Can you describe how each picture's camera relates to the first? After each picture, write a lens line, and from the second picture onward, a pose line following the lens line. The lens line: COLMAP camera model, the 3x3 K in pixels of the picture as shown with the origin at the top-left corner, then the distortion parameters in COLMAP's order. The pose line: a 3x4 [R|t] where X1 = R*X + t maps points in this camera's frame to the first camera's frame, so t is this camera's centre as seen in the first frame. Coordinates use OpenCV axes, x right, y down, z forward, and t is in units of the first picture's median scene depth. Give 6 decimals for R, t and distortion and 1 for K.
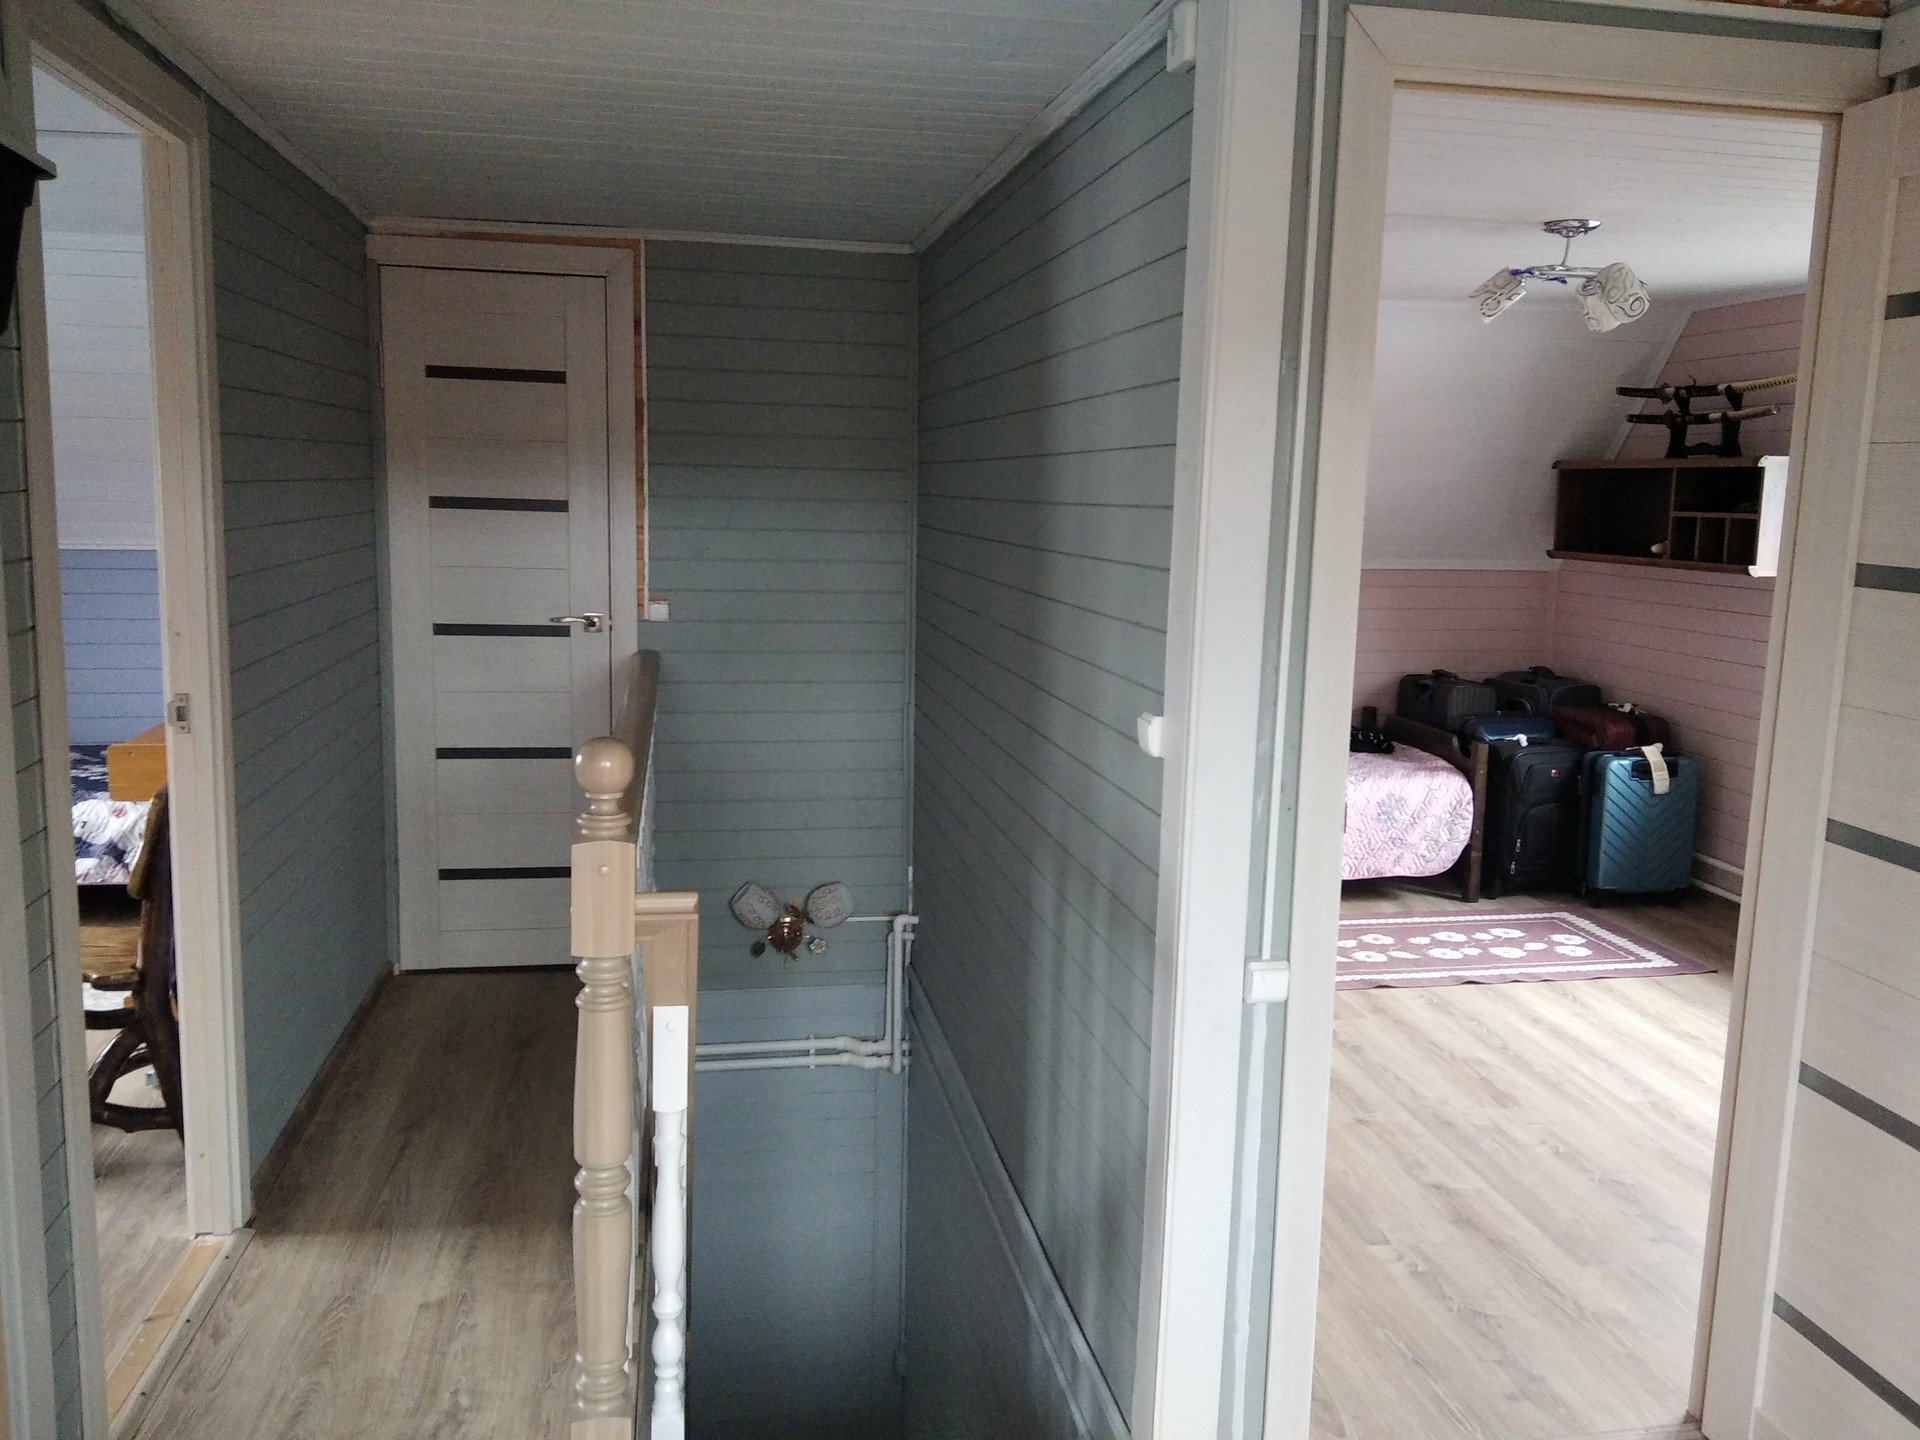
lens RADIAL K [[1528.6, 0, 964.5], [0, 1528.6, 708.4], [0, 0, 1]] dist [0.091367, -0.155095]
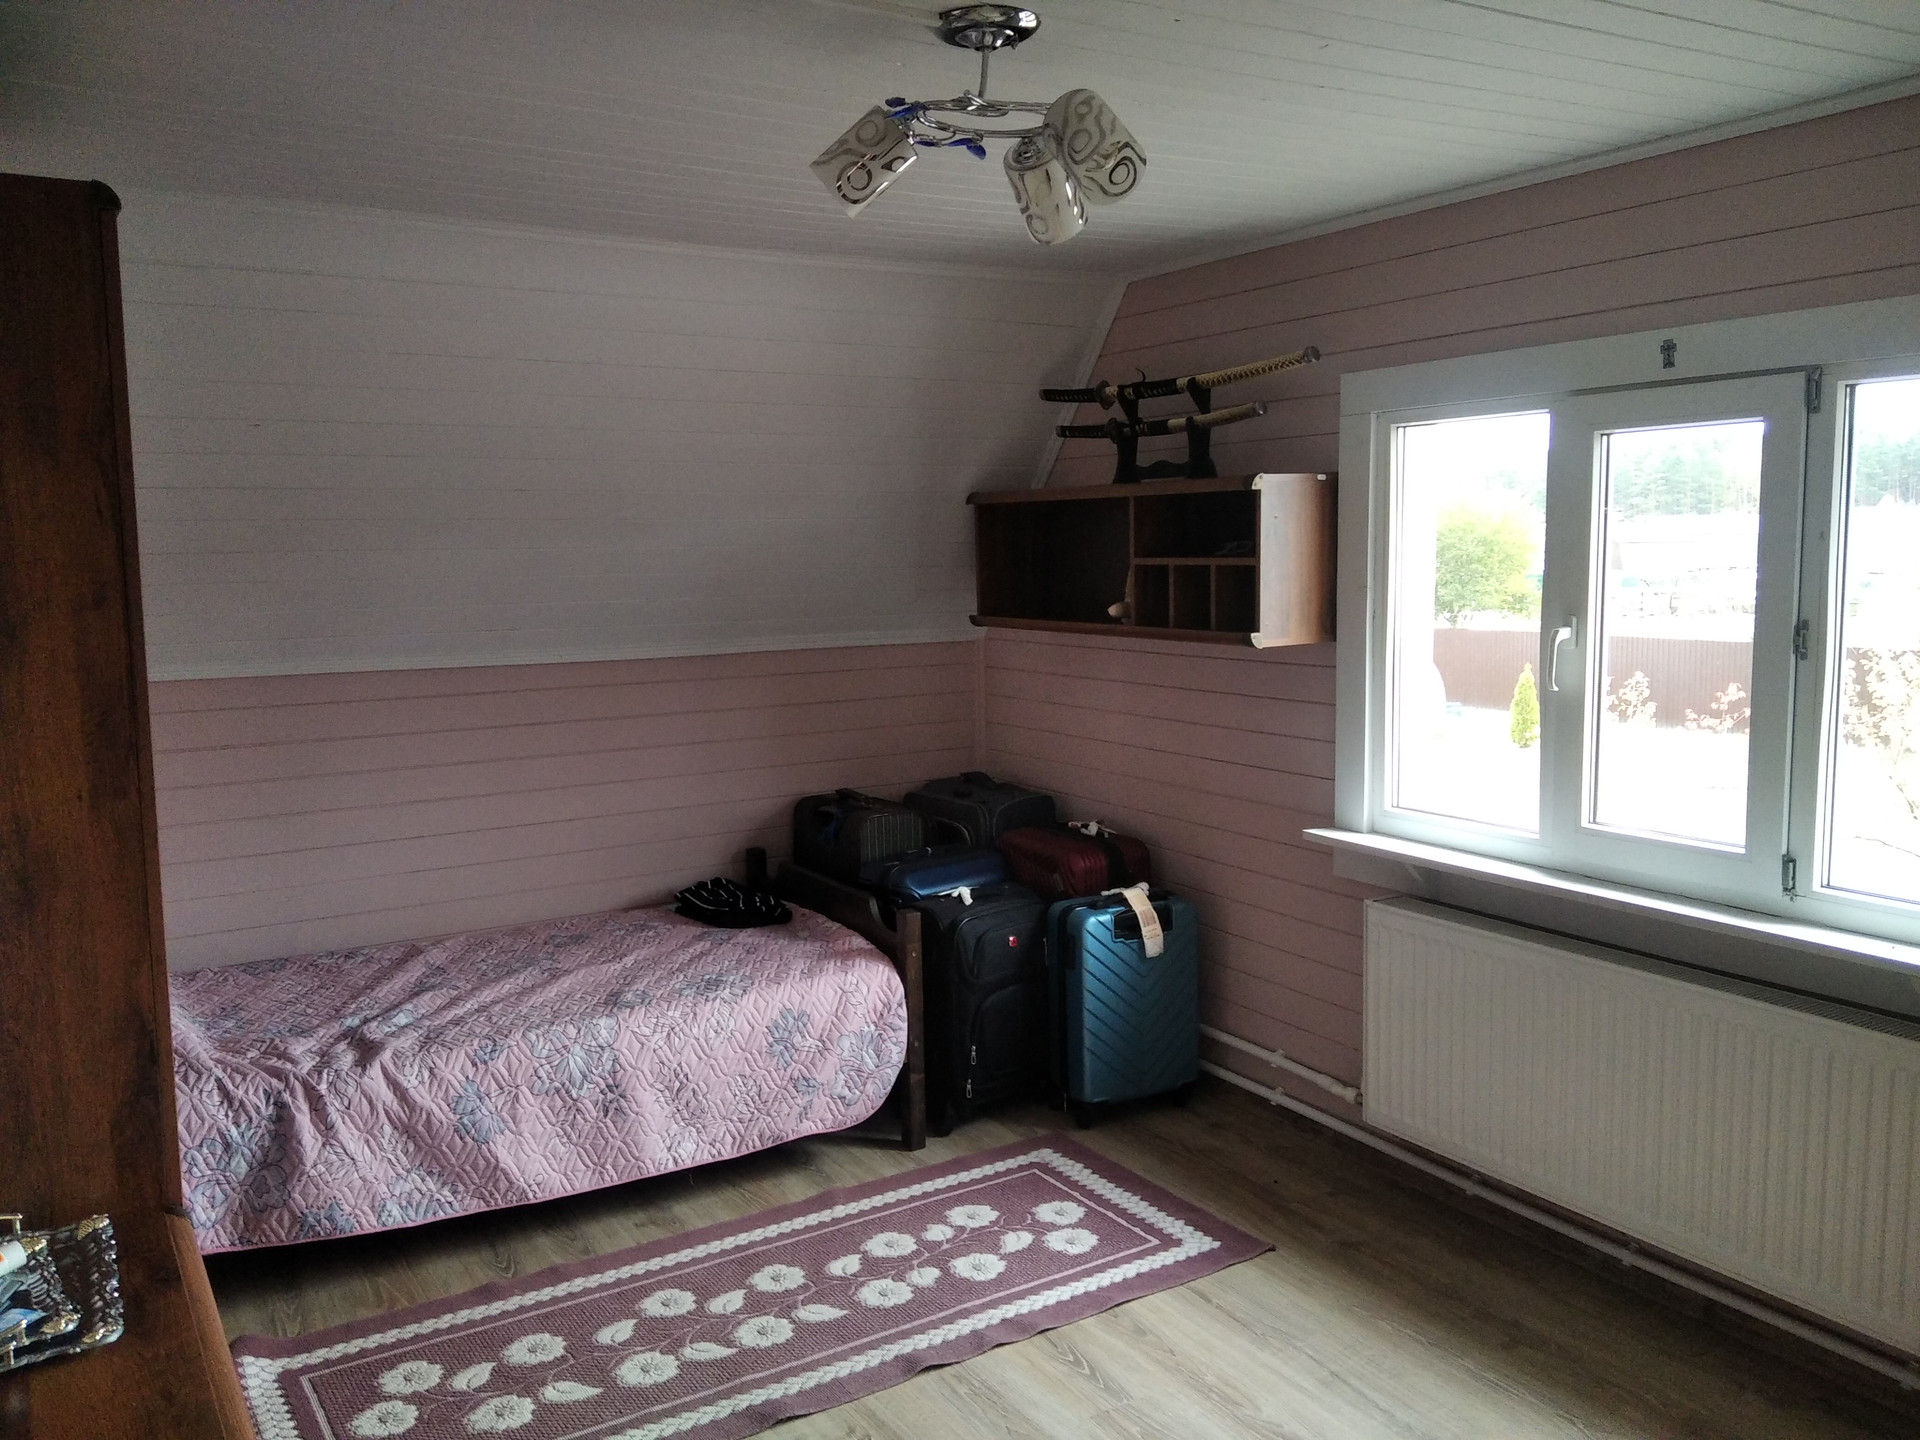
lens RADIAL K [[1528.6, 0, 964.5], [0, 1528.6, 708.4], [0, 0, 1]] dist [0.091367, -0.155095]
pose [[0.930332, -0.076163, 0.358722, 0.126781], [0.087818, 0.996004, -0.016281, -0.053290], [-0.356048, 0.046649, 0.933302, 0.370987]]
